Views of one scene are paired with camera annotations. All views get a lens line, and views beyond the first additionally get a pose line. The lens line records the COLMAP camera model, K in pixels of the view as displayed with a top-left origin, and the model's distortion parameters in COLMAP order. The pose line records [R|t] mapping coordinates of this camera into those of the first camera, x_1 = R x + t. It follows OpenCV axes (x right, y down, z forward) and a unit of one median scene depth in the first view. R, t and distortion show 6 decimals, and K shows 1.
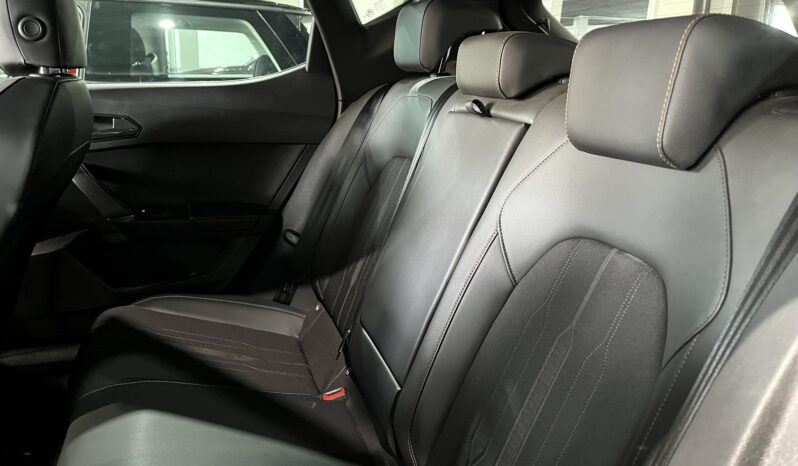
lens RADIAL K [[604.9, 0, 409.2], [0, 604.9, 243.9], [0, 0, 1]] dist [0.044060, -0.067358]
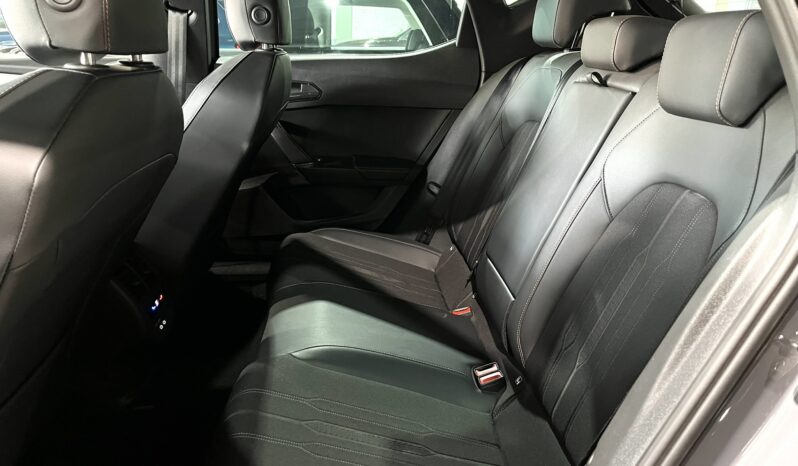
lens RADIAL K [[604.9, 0, 409.2], [0, 604.9, 243.9], [0, 0, 1]] dist [0.044060, -0.067358]
pose [[0.974227, 0.073190, -0.213367, 0.023229], [-0.063757, 0.996673, 0.050769, 0.048652], [0.216373, -0.035857, 0.975652, -0.203373]]
